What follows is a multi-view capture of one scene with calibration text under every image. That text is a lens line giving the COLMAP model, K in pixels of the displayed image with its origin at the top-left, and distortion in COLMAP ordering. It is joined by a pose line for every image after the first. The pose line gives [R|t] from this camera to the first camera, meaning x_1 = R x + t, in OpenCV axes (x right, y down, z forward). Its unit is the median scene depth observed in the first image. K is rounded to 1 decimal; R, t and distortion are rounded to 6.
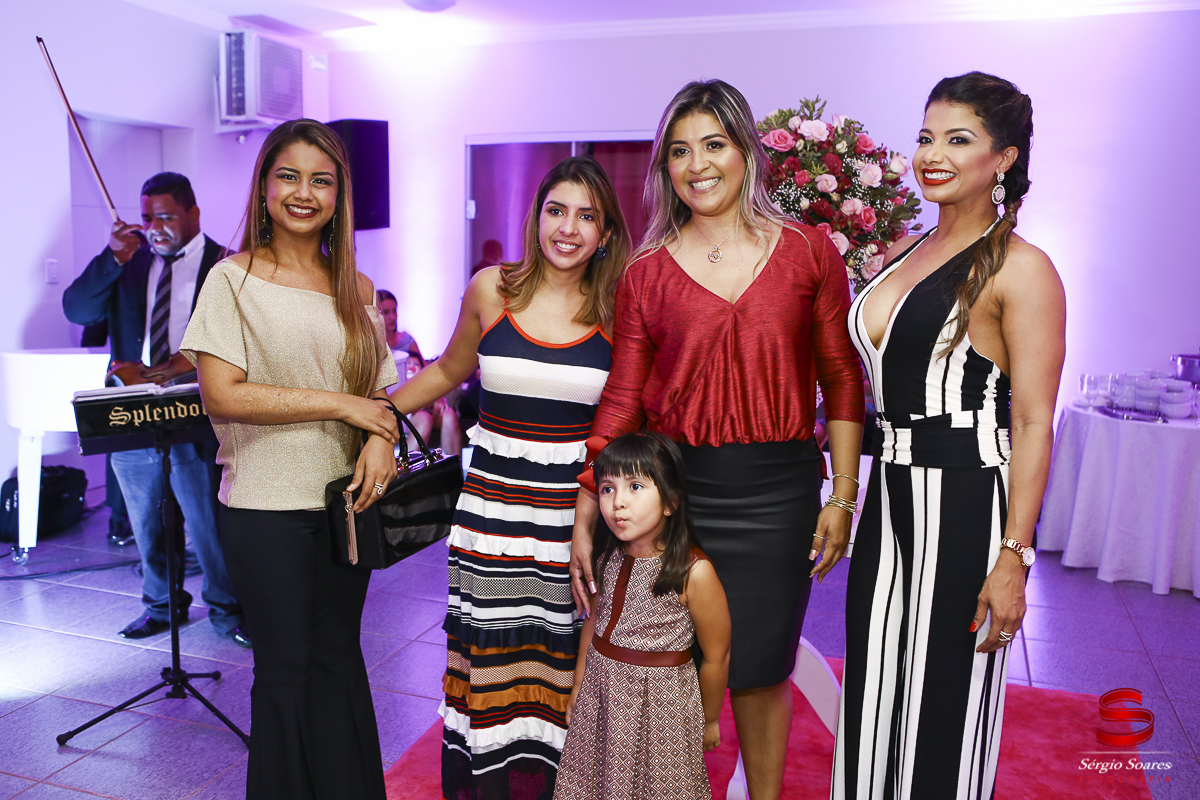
lens RADIAL K [[1096.6, 0, 579.3], [0, 1096.6, 380.9], [0, 0, 1]] dist [-0.029687, 0.000000]
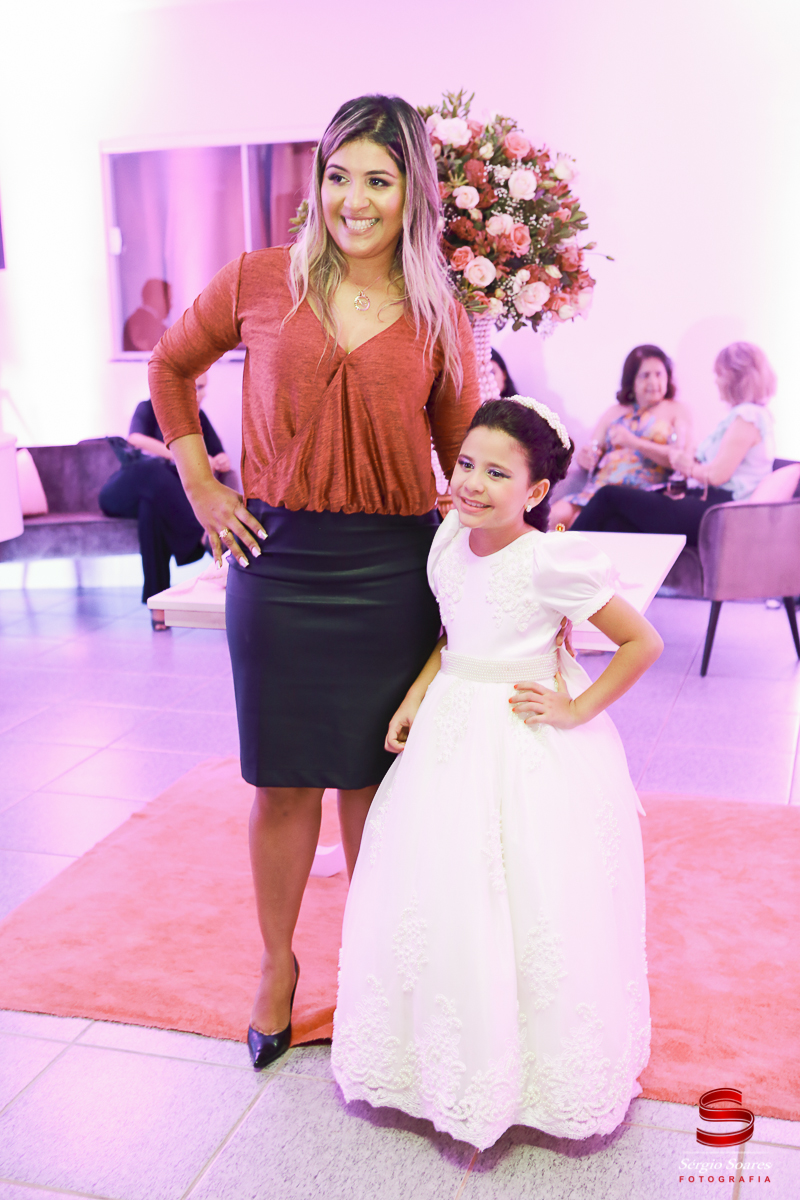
lens RADIAL K [[1551.0, 0, 404.7], [0, 1551.0, 596.9], [0, 0, 1]] dist [0.003624, 0.000000]
pose [[0.998374, -0.049272, 0.028665, 0.124247], [0.046824, 0.995648, 0.080580, 0.021180], [-0.032511, -0.079106, 0.996336, -0.176471]]
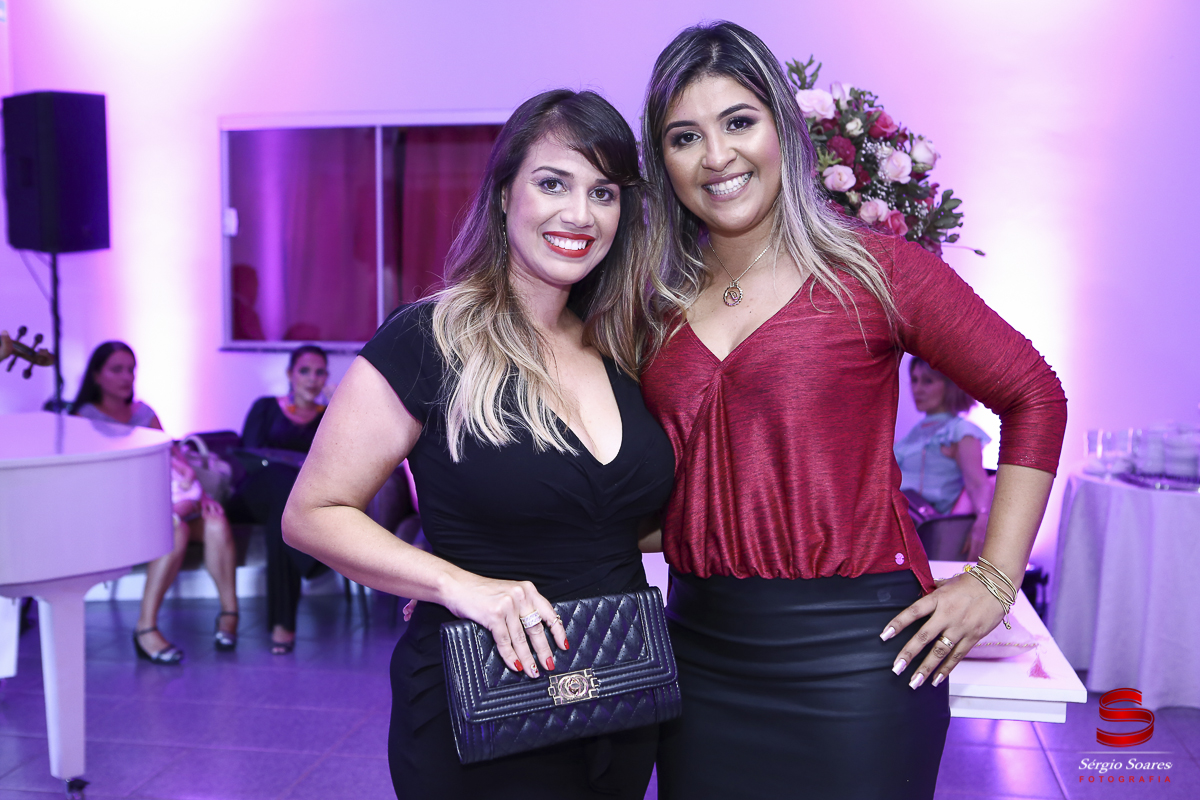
lens RADIAL K [[1486.1, 0, 579.9], [0, 1486.1, 378.0], [0, 0, 1]] dist [-0.002779, 0.000000]
pose [[0.984529, -0.027096, 0.173114, -0.102303], [0.035550, 0.998312, -0.045926, -0.013365], [-0.171578, 0.051370, 0.983830, 0.088362]]
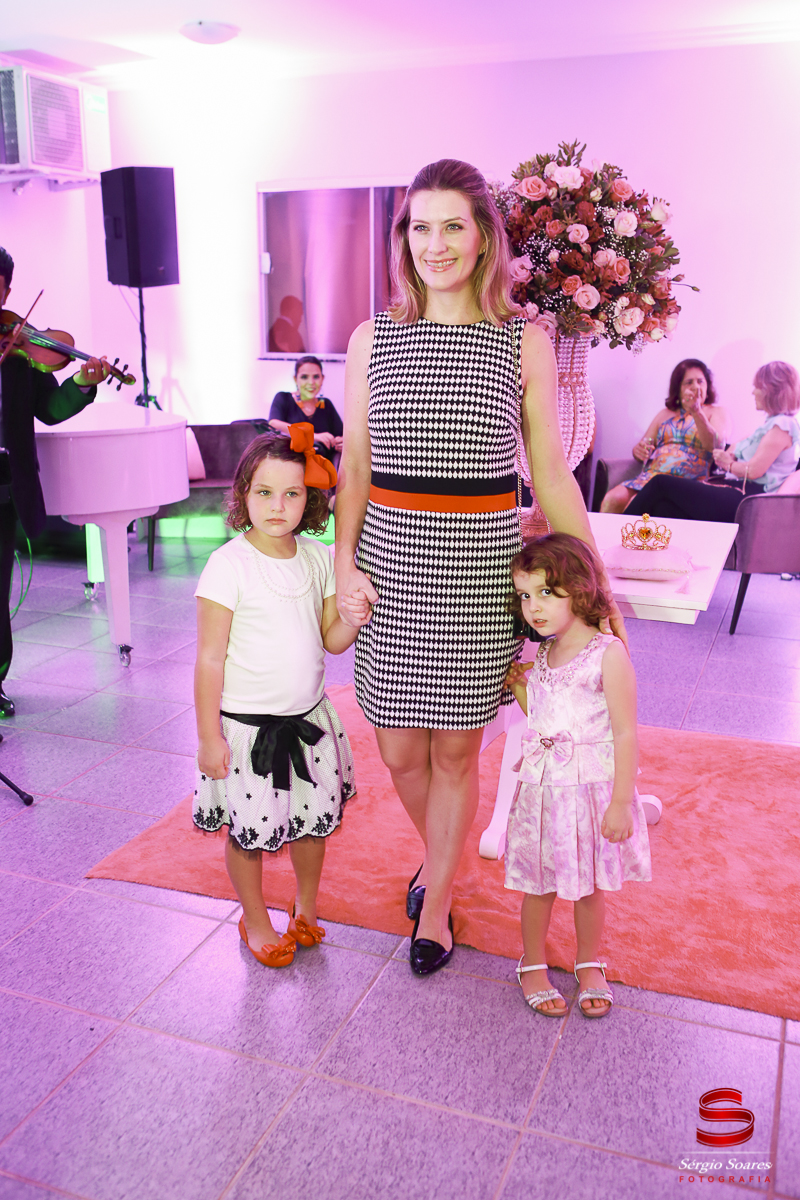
lens RADIAL K [[1191.8, 0, 391.6], [0, 1191.8, 605.1], [0, 0, 1]] dist [-0.033828, 0.000000]
pose [[0.999459, -0.007105, -0.032119, 0.087012], [0.011221, 0.991469, 0.129862, 0.007343], [0.030922, -0.130153, 0.991012, -0.088534]]
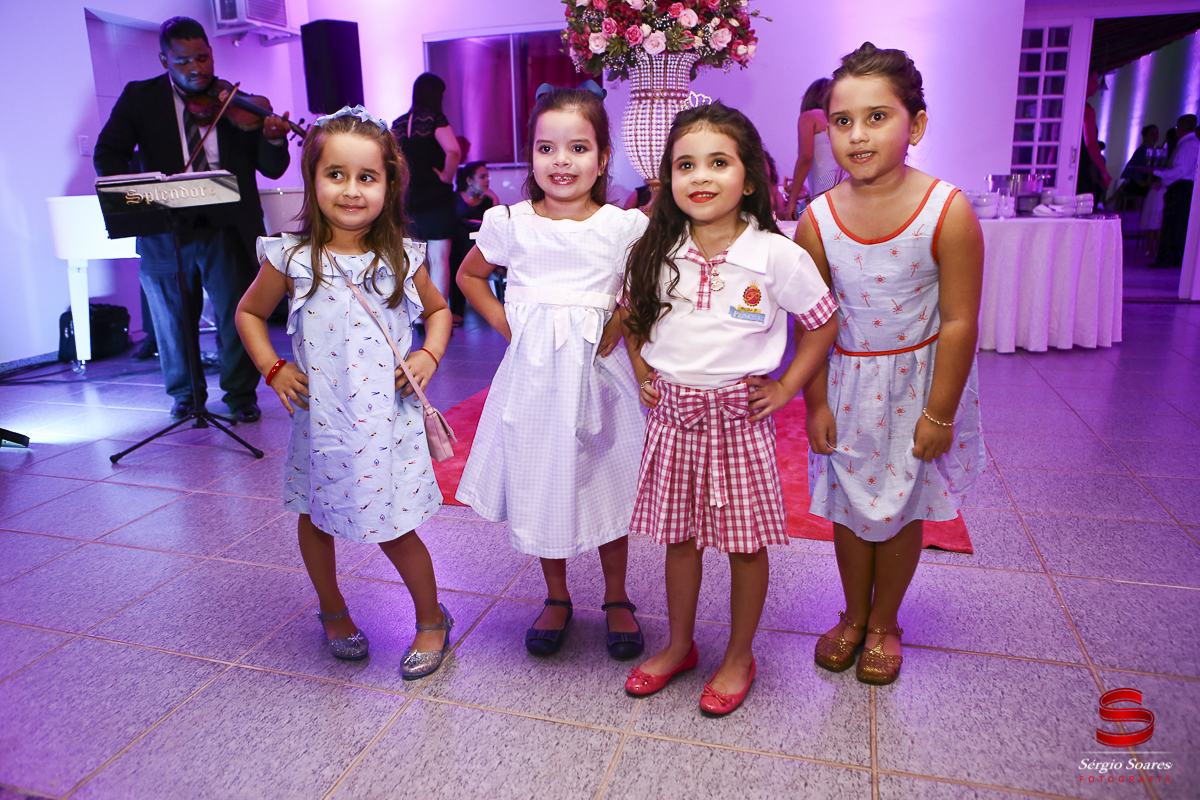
lens RADIAL K [[896.3, 0, 595.6], [0, 896.3, 416.0], [0, 0, 1]] dist [-0.077538, 0.035739]
pose [[0.998001, -0.048476, 0.040537, 0.060280], [0.043336, 0.991918, 0.119247, 0.193380], [-0.045990, -0.117252, 0.992037, -0.061587]]
